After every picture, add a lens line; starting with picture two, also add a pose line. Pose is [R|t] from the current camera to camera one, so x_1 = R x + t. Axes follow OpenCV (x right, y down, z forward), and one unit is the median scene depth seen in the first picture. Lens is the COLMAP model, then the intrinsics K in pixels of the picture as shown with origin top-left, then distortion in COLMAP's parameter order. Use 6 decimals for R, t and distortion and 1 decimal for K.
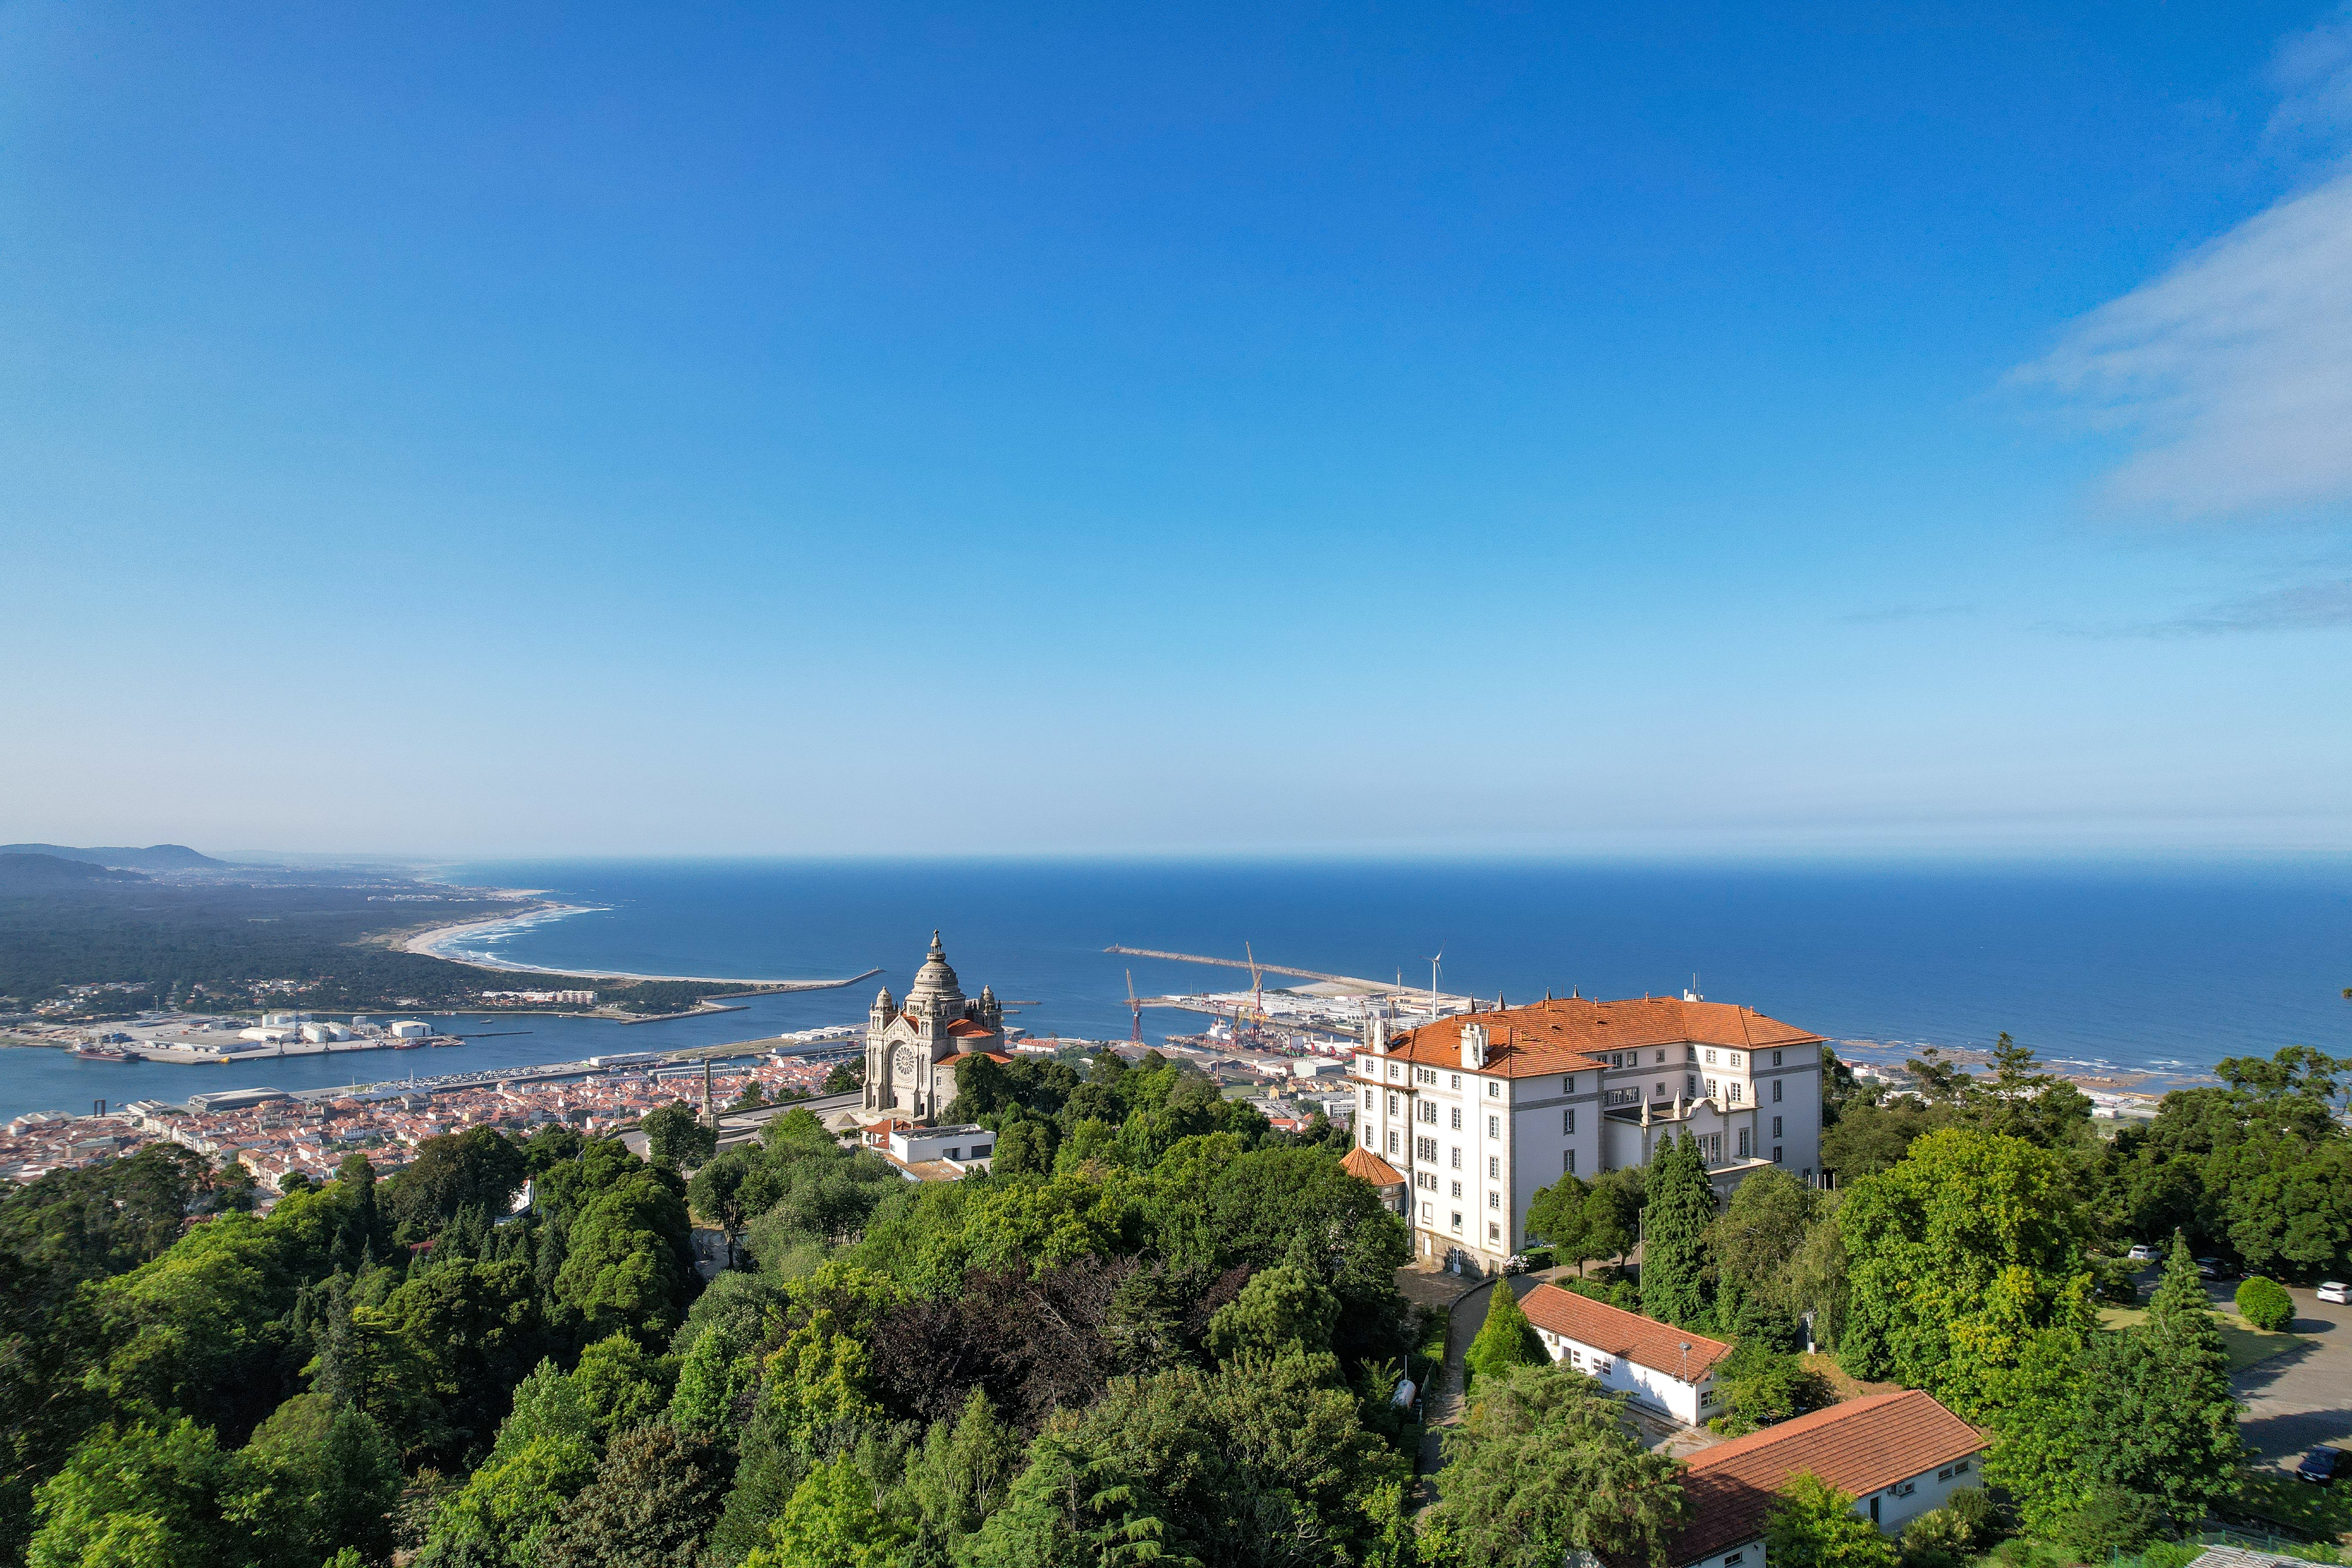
lens RADIAL K [[1510.7, 0, 1195.8], [0, 1510.7, 783.5], [0, 0, 1]] dist [-0.076431, 0.068835]
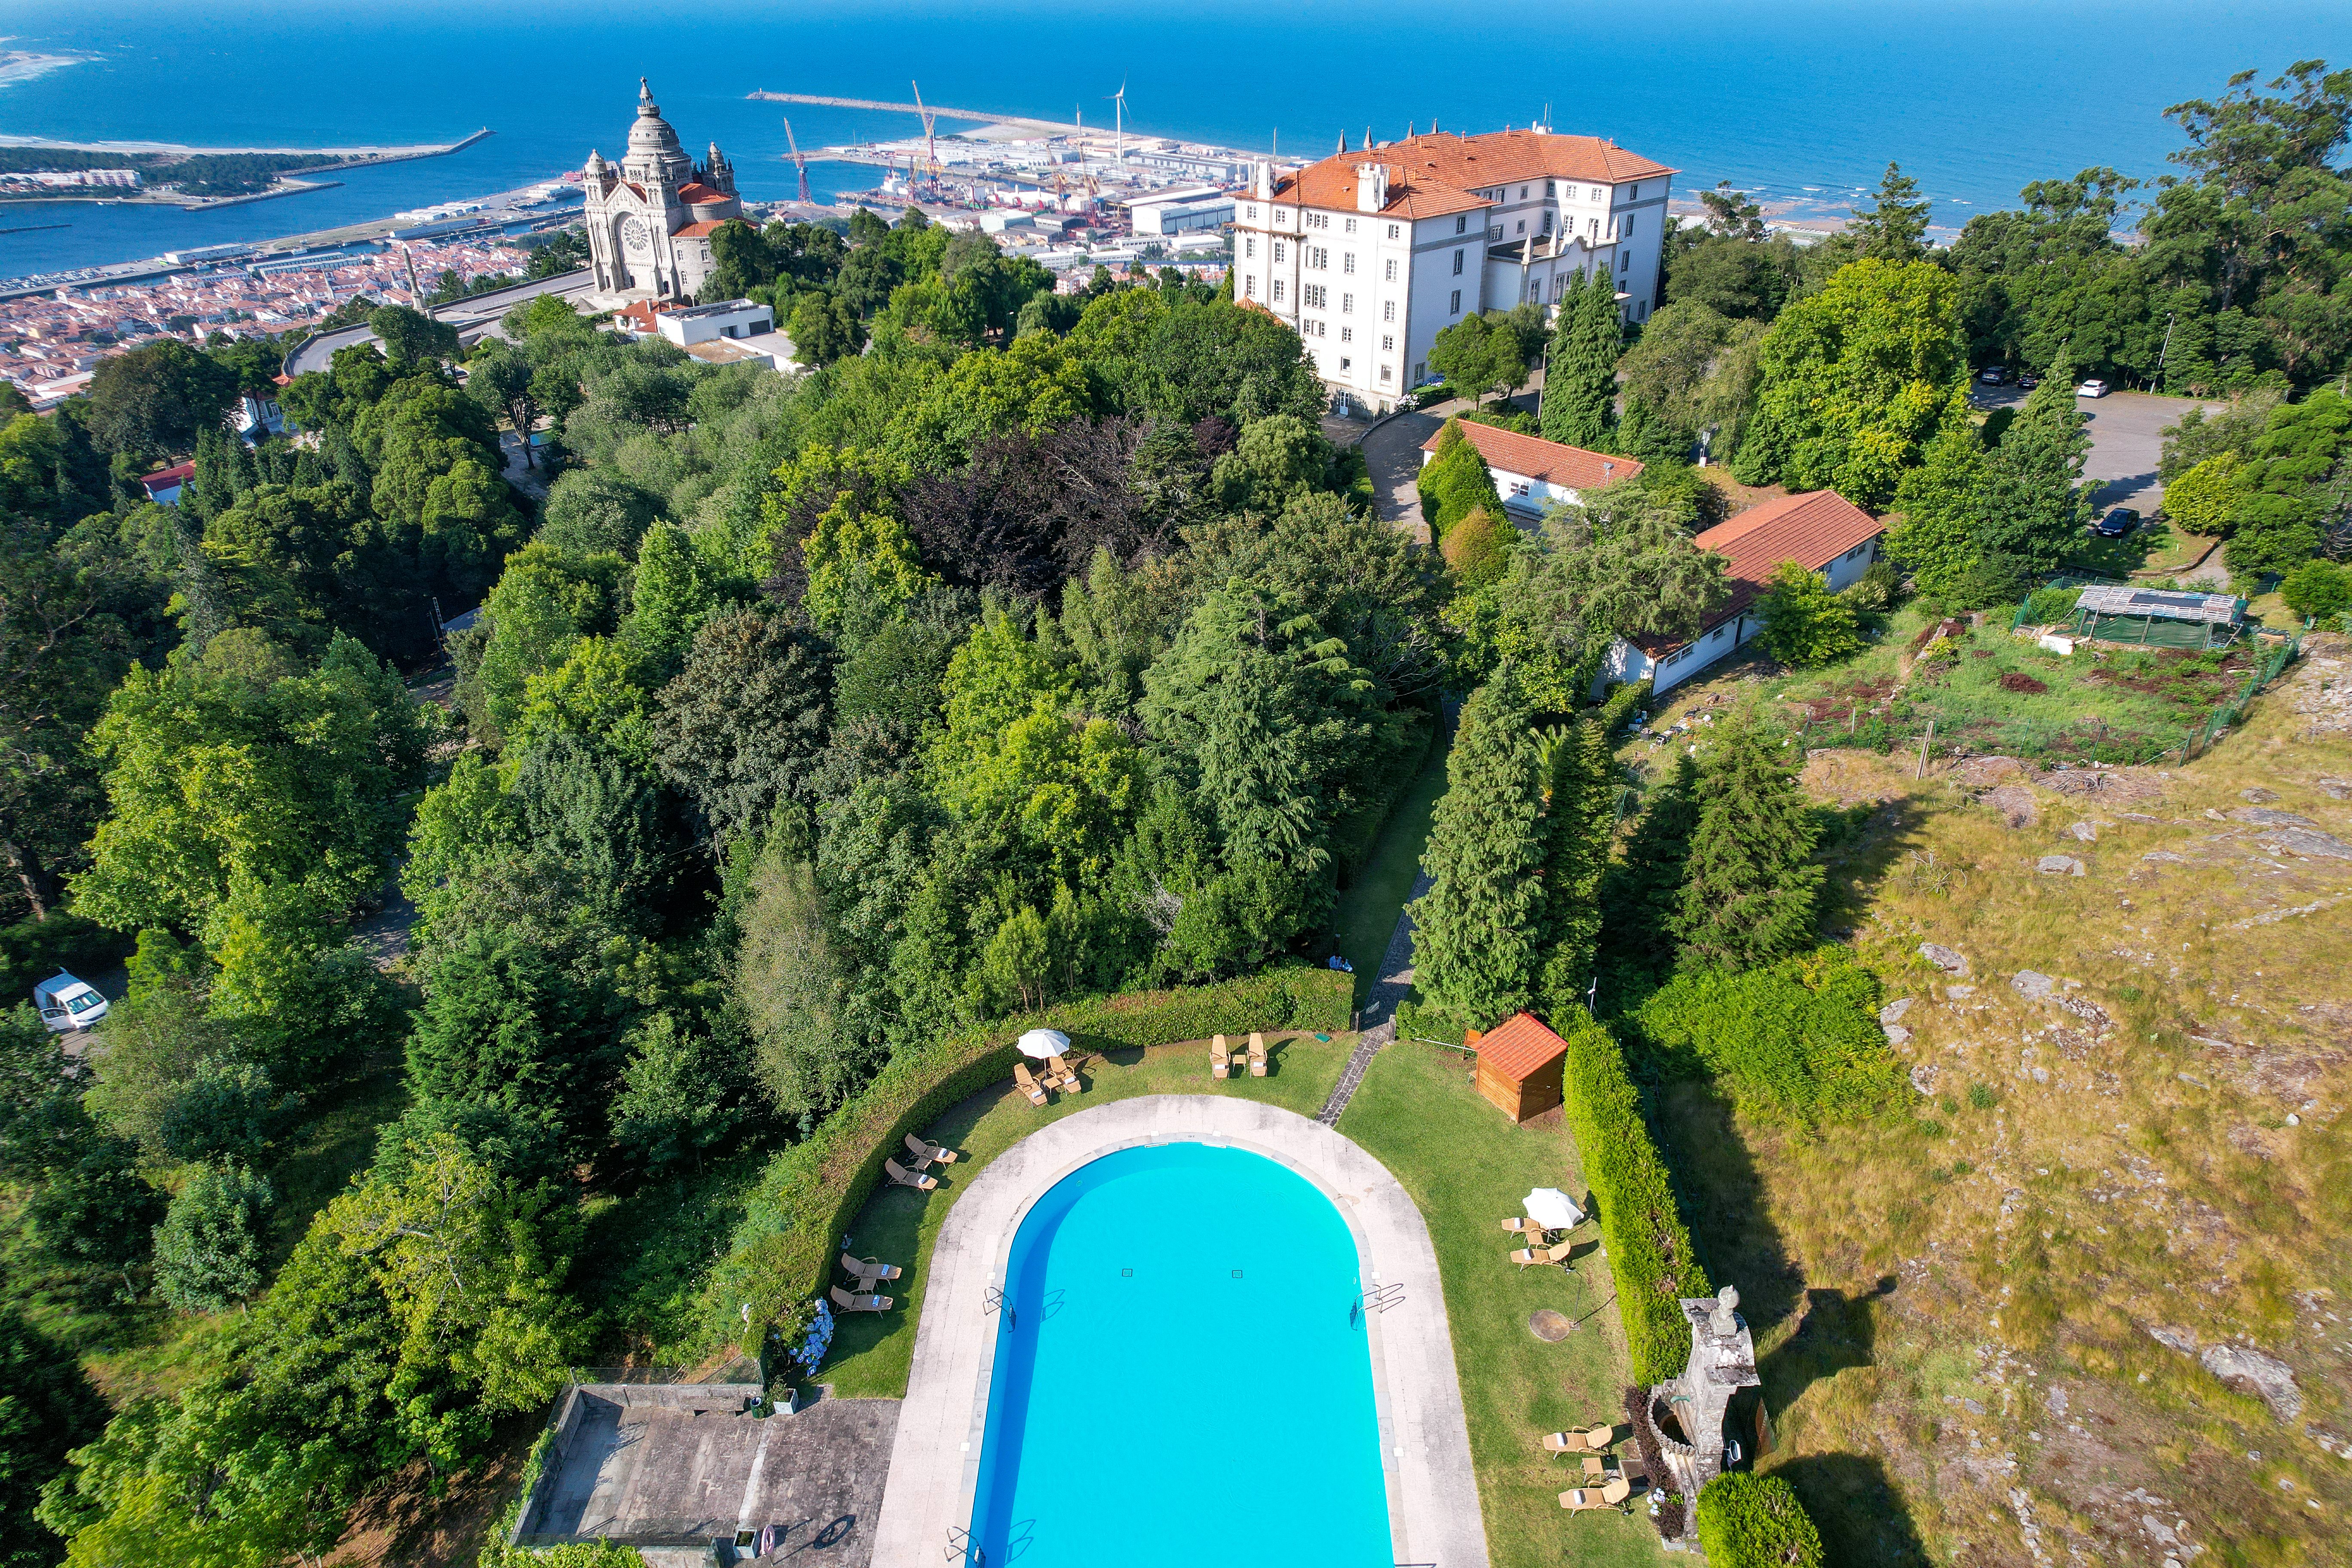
lens RADIAL K [[1510.7, 0, 1213.7], [0, 1510.7, 783.8], [0, 0, 1]] dist [-0.076431, 0.068835]
pose [[0.976269, -0.113161, 0.184644, -0.139572], [0.000406, 0.853573, 0.520974, -0.001548], [-0.216561, -0.508536, 0.833362, 0.008667]]
